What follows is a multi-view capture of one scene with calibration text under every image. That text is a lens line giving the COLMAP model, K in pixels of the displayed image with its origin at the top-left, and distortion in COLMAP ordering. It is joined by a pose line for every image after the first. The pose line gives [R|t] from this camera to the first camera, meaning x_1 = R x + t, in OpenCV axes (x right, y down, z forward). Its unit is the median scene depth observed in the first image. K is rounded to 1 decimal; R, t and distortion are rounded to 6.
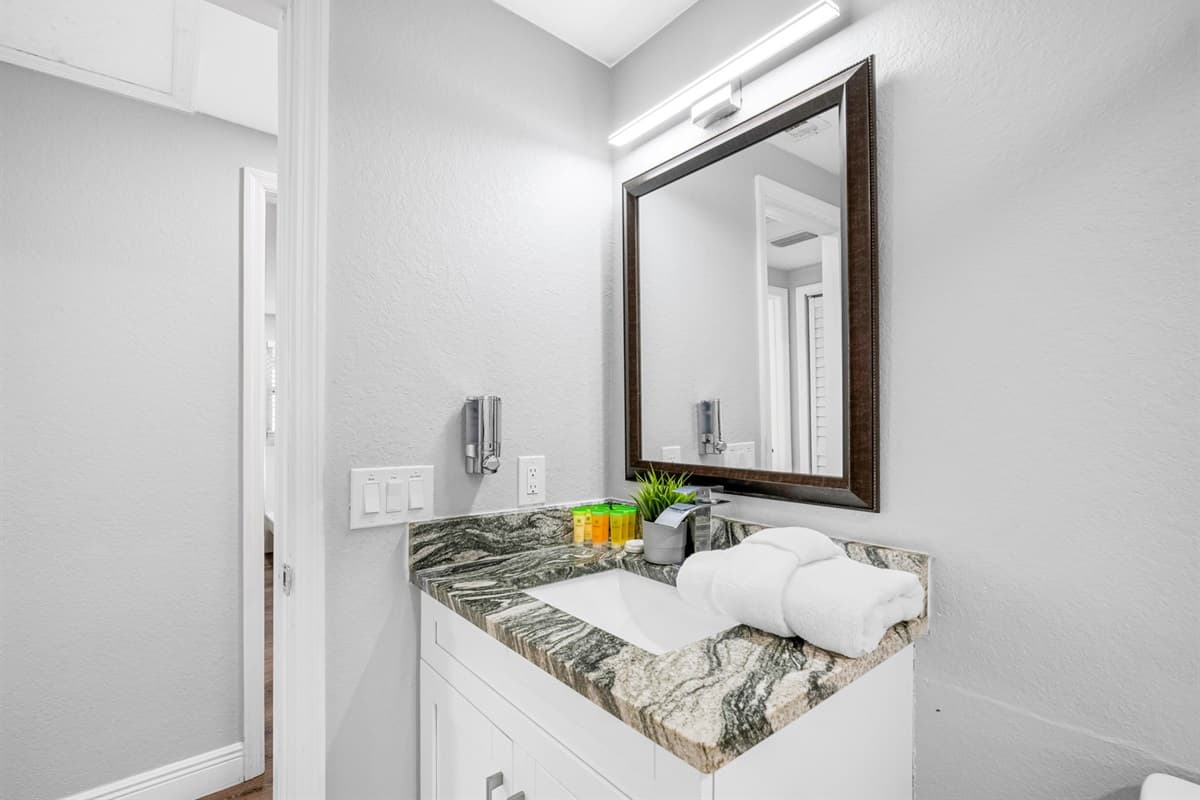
lens RADIAL K [[535.1, 0, 605.8], [0, 535.1, 420.9], [0, 0, 1]] dist [-0.000129, 0.000262]
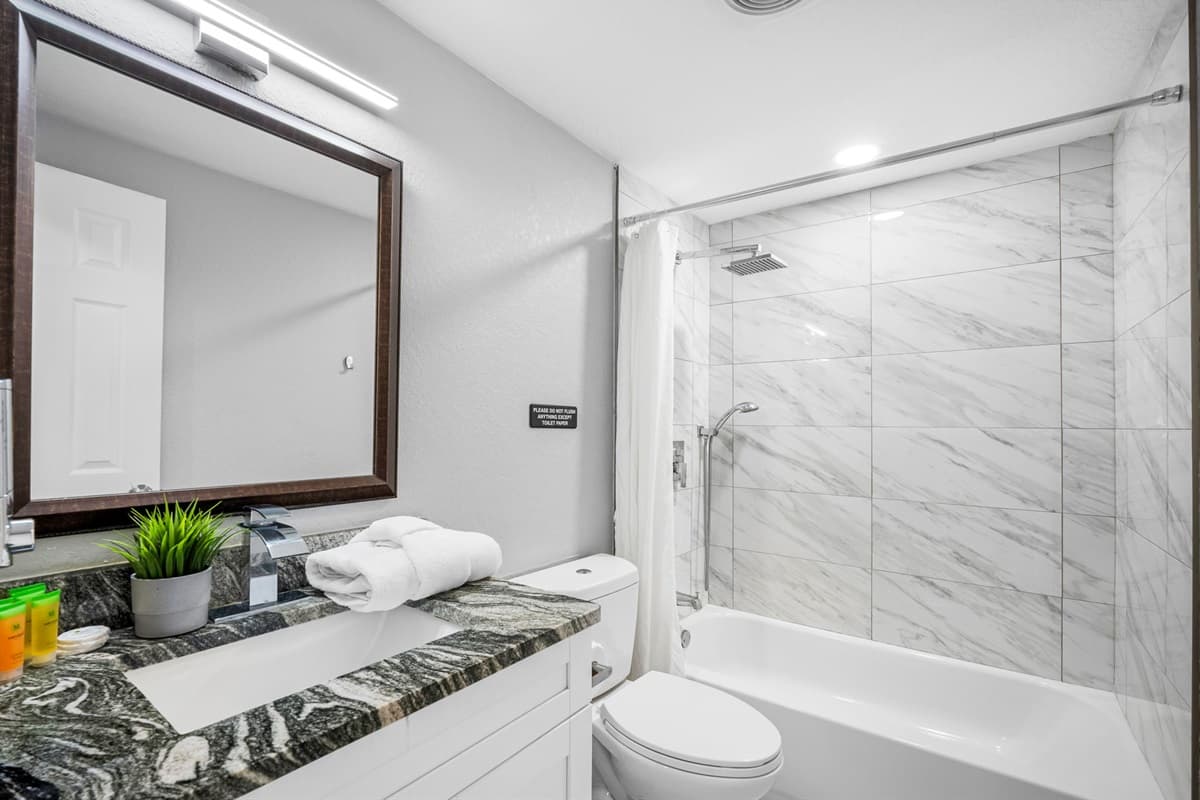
lens RADIAL K [[535.1, 0, 600.3], [0, 535.1, 407.5], [0, 0, 1]] dist [-0.000129, 0.000262]
pose [[-0.236735, 0.026860, 0.971203, -1.095915], [-0.009694, 0.999503, -0.030005, -0.021139], [-0.971526, -0.016518, -0.236357, 0.965542]]
